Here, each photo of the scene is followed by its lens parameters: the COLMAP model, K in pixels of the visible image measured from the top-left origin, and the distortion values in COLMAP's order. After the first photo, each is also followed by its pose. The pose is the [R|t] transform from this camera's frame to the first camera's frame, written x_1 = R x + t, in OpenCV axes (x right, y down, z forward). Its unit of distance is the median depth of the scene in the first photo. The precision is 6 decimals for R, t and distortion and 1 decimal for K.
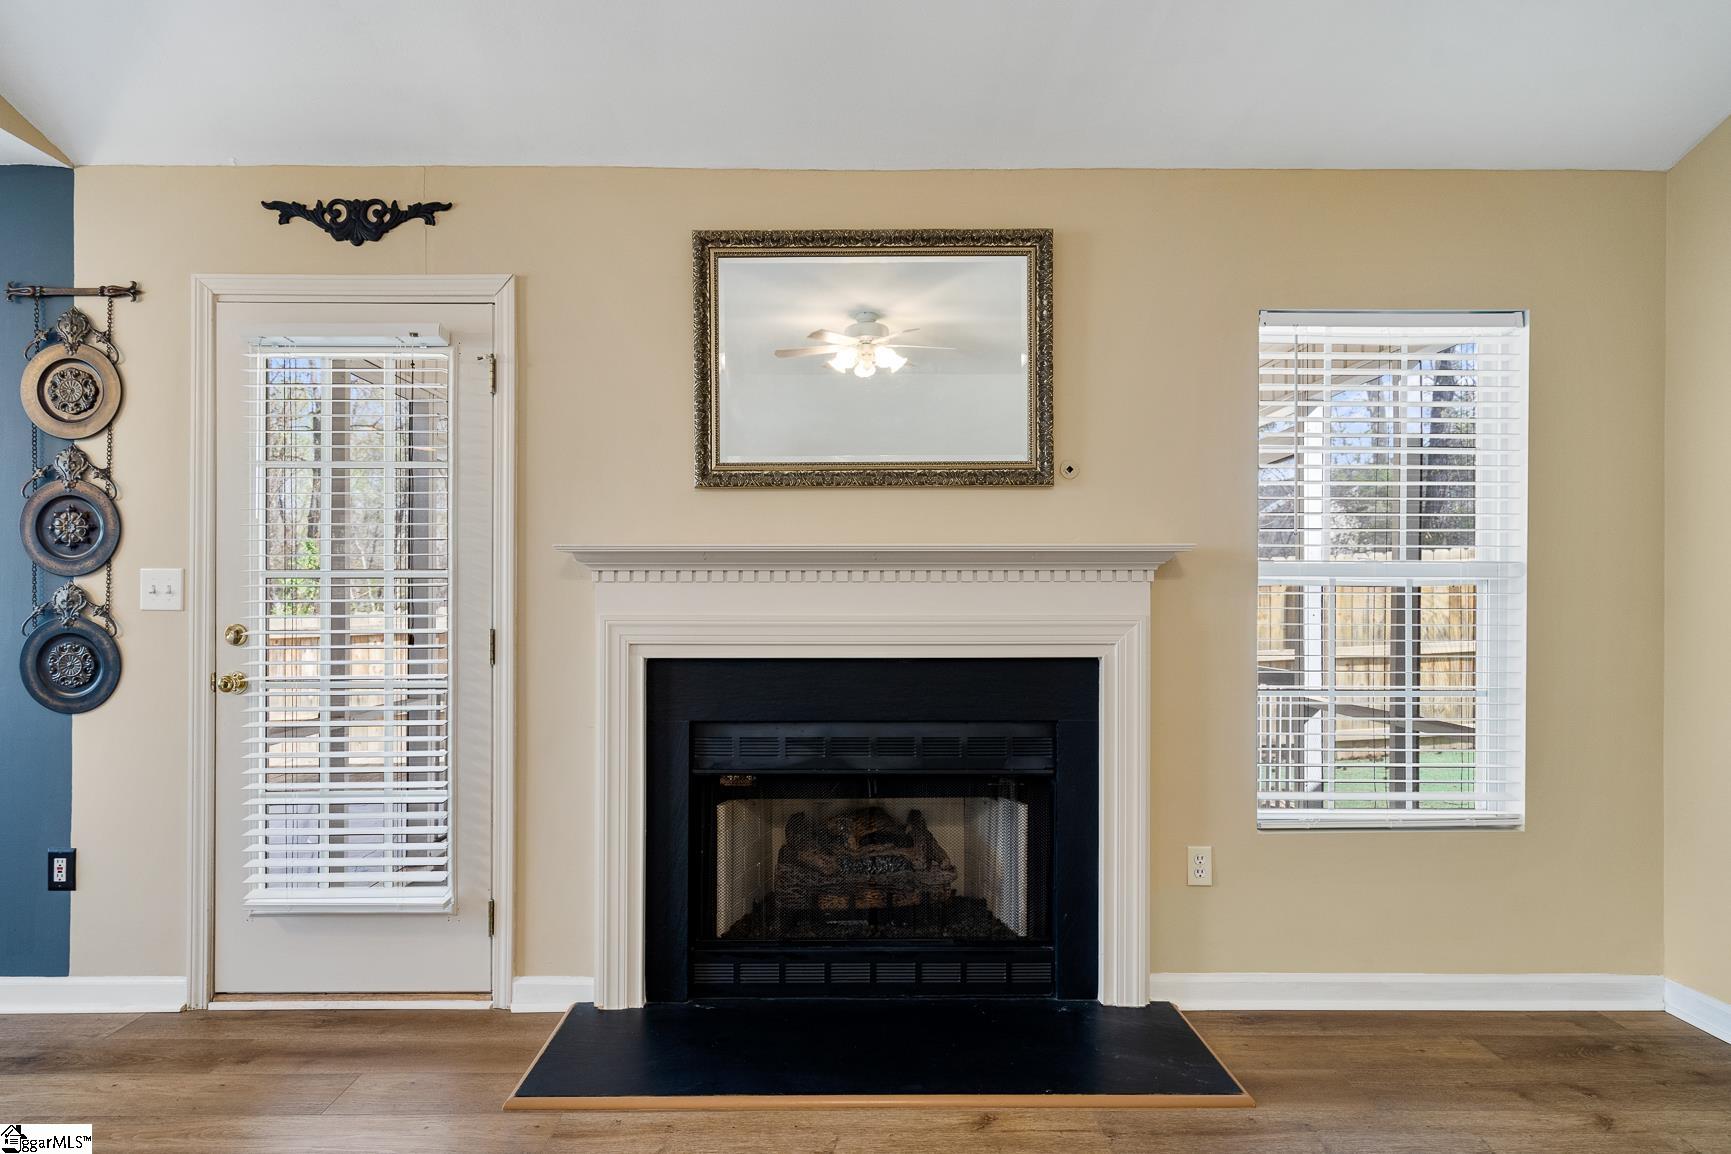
lens RADIAL K [[877.8, 0, 862.4], [0, 877.8, 596.5], [0, 0, 1]] dist [0.003028, 0.000312]
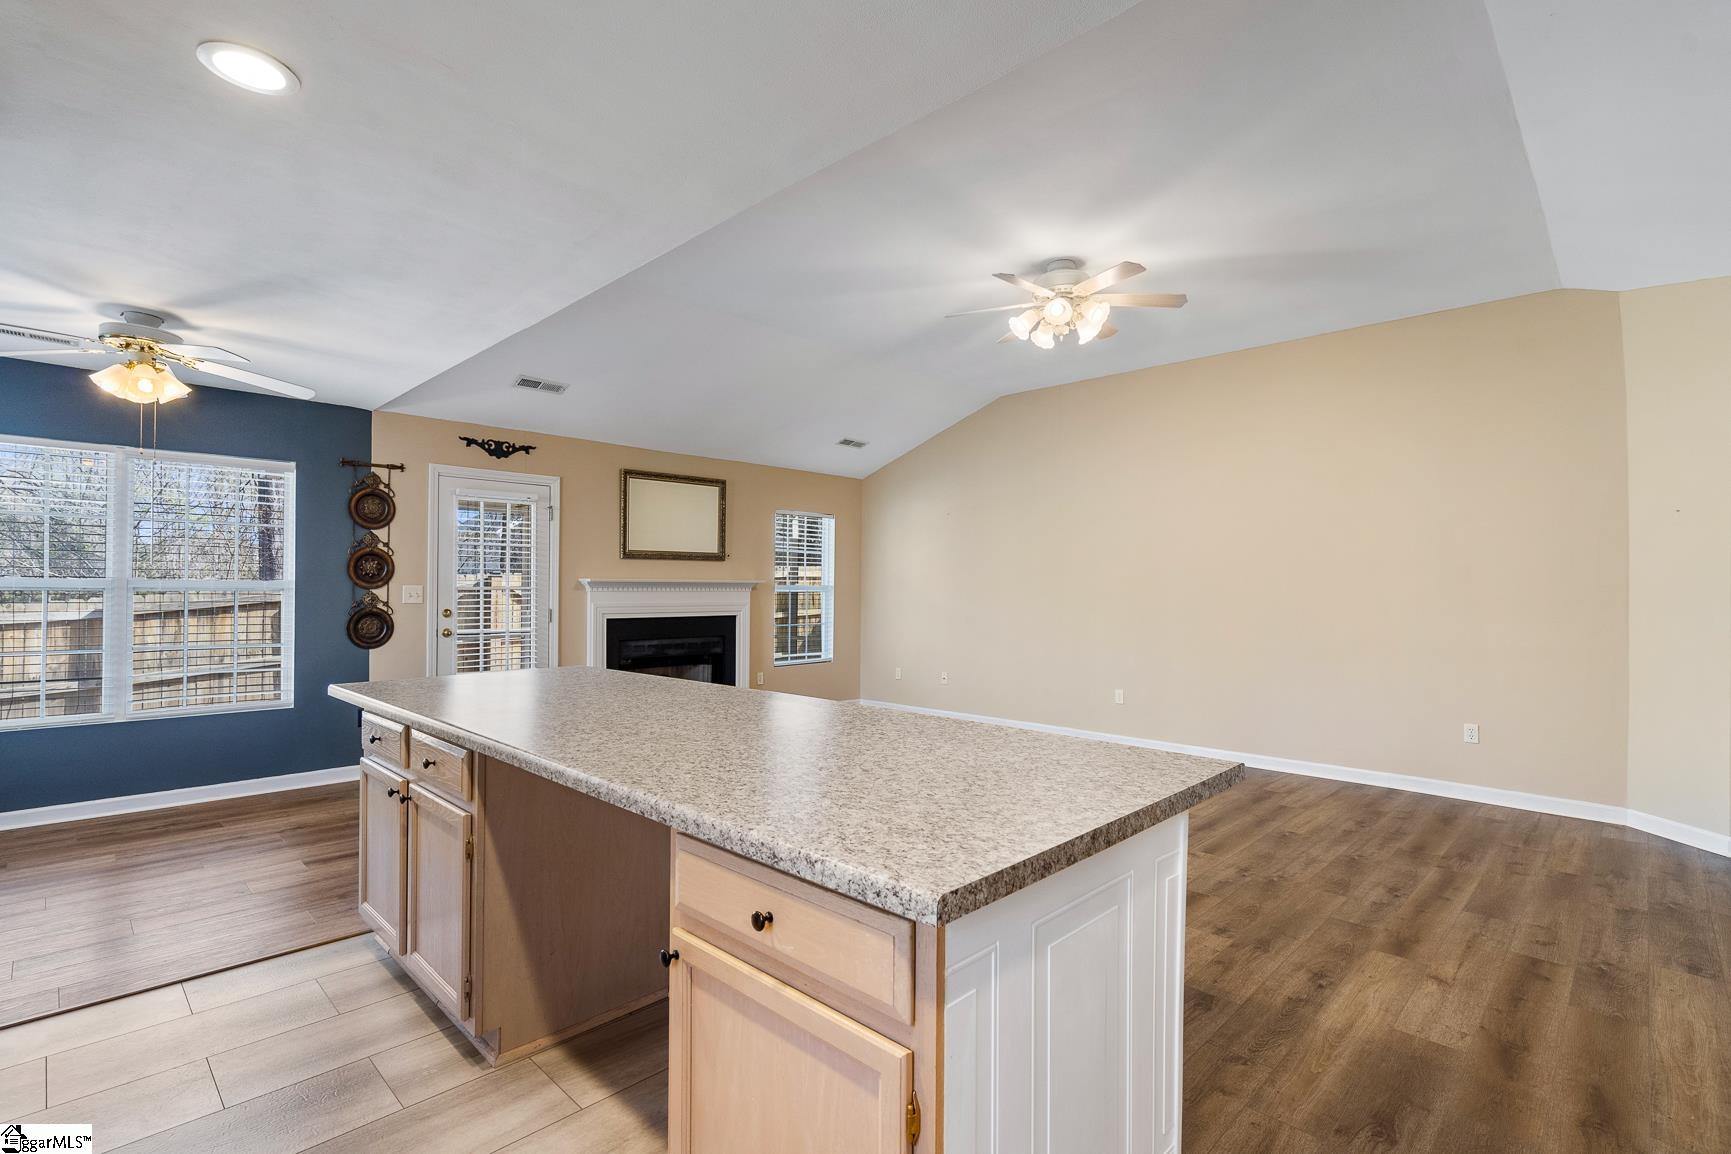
lens RADIAL K [[802.4, 0, 858.7], [0, 802.4, 588.2], [0, 0, 1]] dist [-0.004145, 0.000258]
pose [[0.708310, 0.002923, 0.705896, -1.470633], [-0.010375, 0.999927, 0.006269, -0.051106], [-0.705826, -0.011764, 0.708288, -1.376501]]
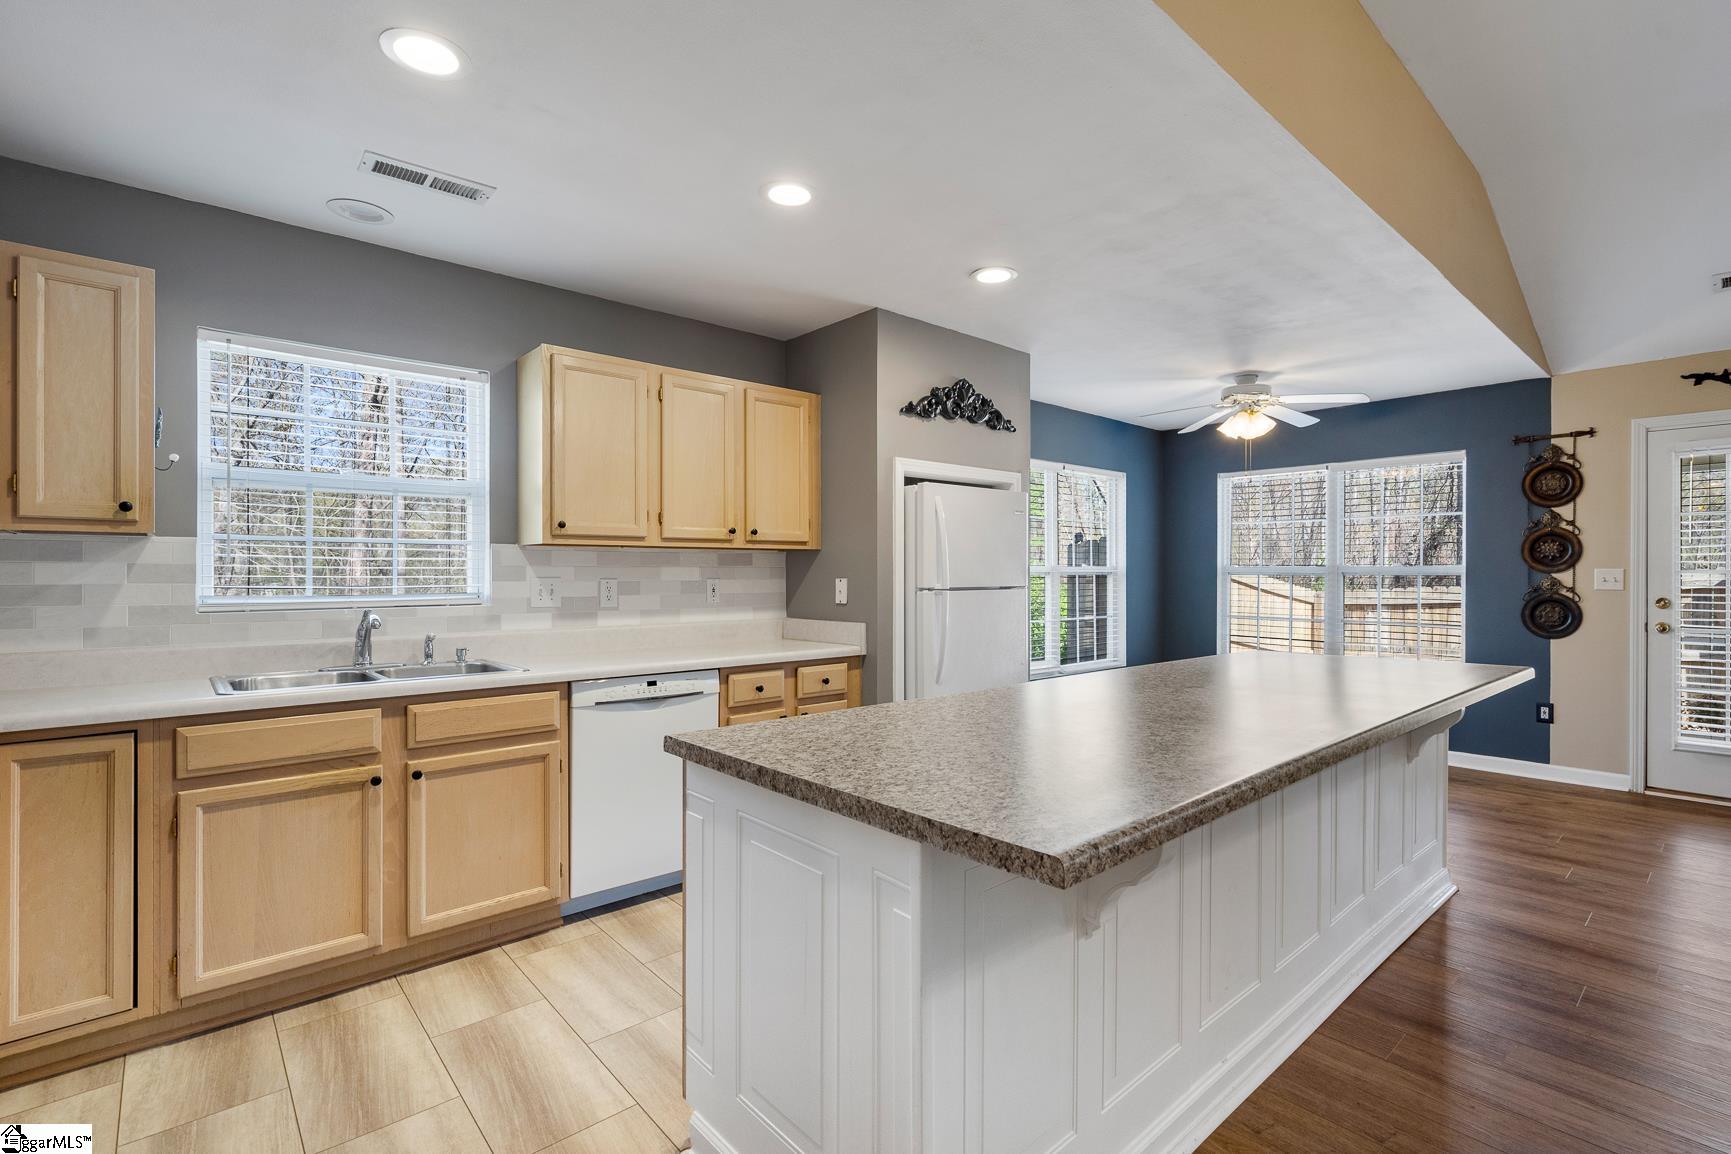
lens RADIAL K [[787.9, 0, 865.3], [0, 787.9, 573.6], [0, 0, 1]] dist [-0.003178, 0.000679]
pose [[0.653527, -0.001266, -0.756902, -0.550042], [0.007881, 0.999956, 0.005132, -0.043976], [0.756862, -0.009319, 0.653508, -1.447307]]
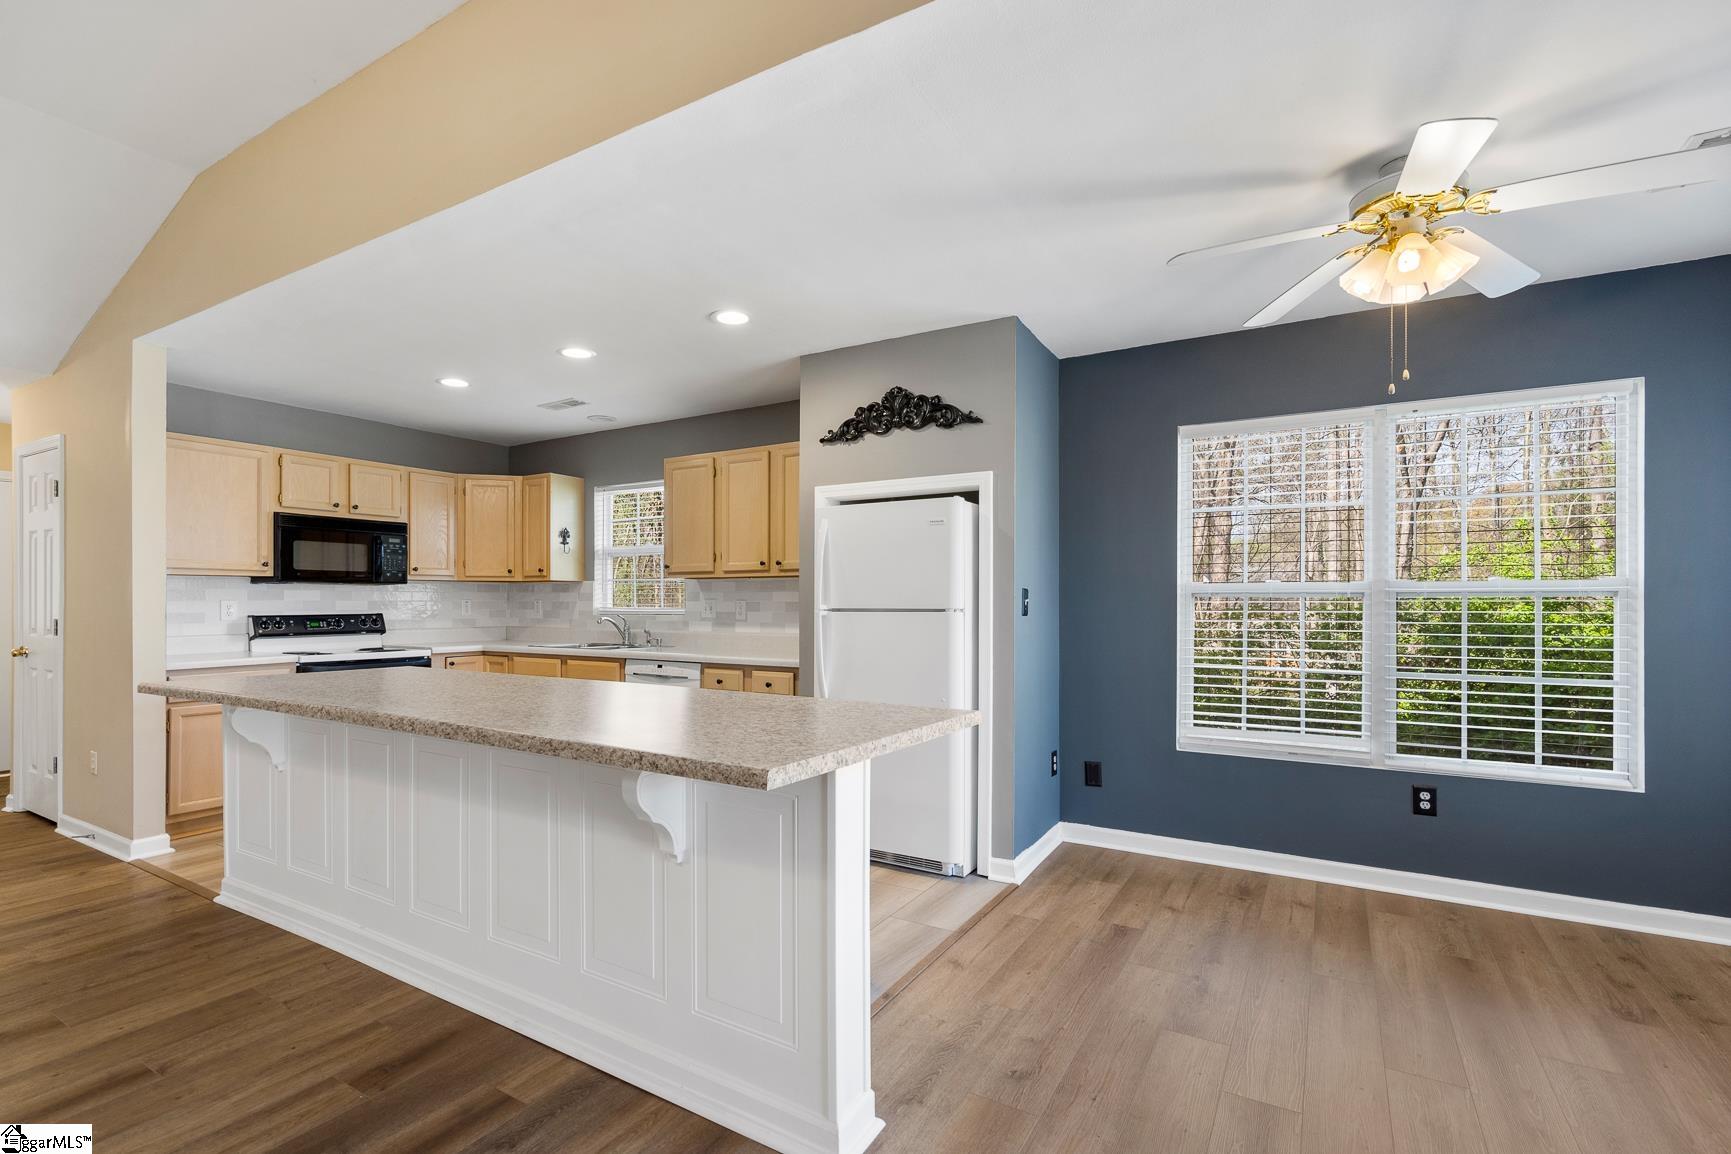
lens RADIAL K [[791.1, 0, 866.0], [0, 791.1, 602.9], [0, 0, 1]] dist [-0.003176, 0.000319]
pose [[-0.519192, -0.001769, -0.854656, -0.329861], [0.005488, 0.999970, -0.005403, -0.012214], [0.854640, -0.007496, -0.519167, 0.400955]]
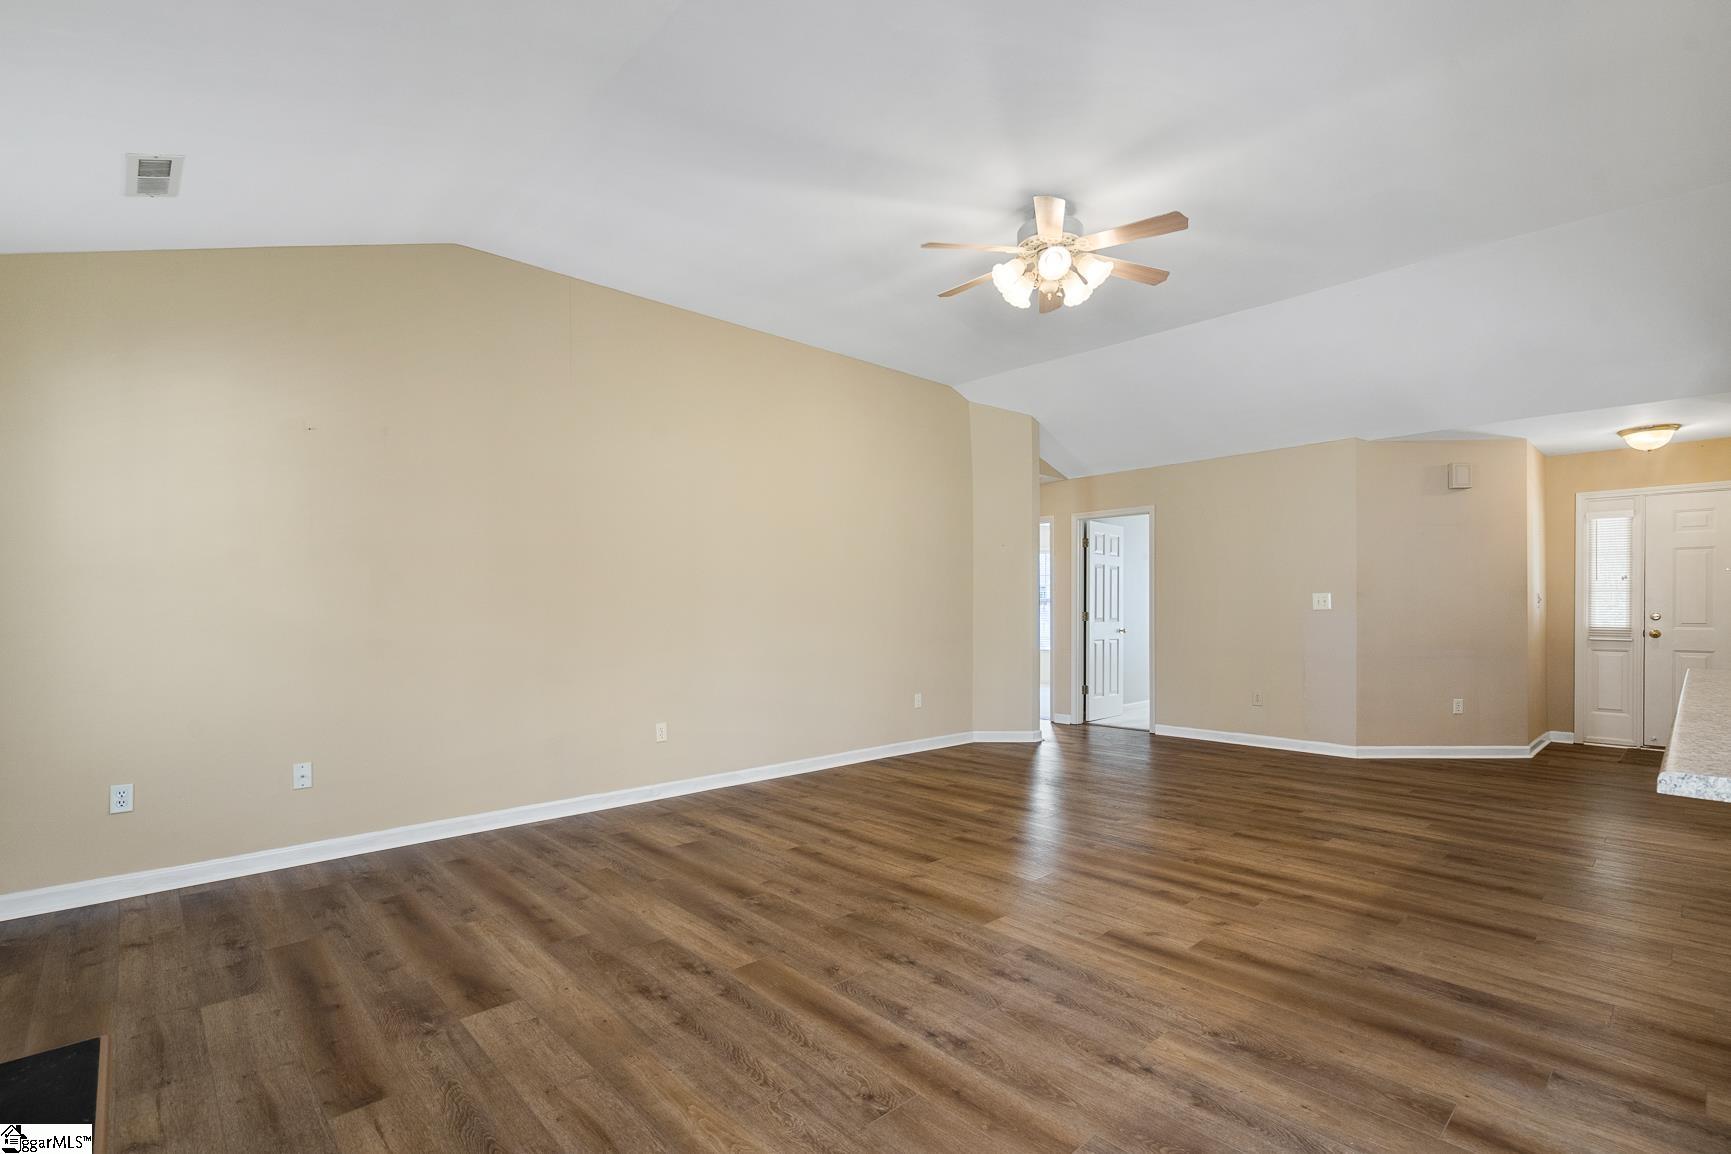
lens RADIAL K [[791.1, 0, 866.0], [0, 791.1, 602.9], [0, 0, 1]] dist [-0.003176, 0.000319]
pose [[-0.677486, 0.002164, 0.735533, -0.814654], [-0.004693, 0.999963, -0.007265, 0.000913], [-0.735521, -0.008374, -0.677450, 0.785582]]
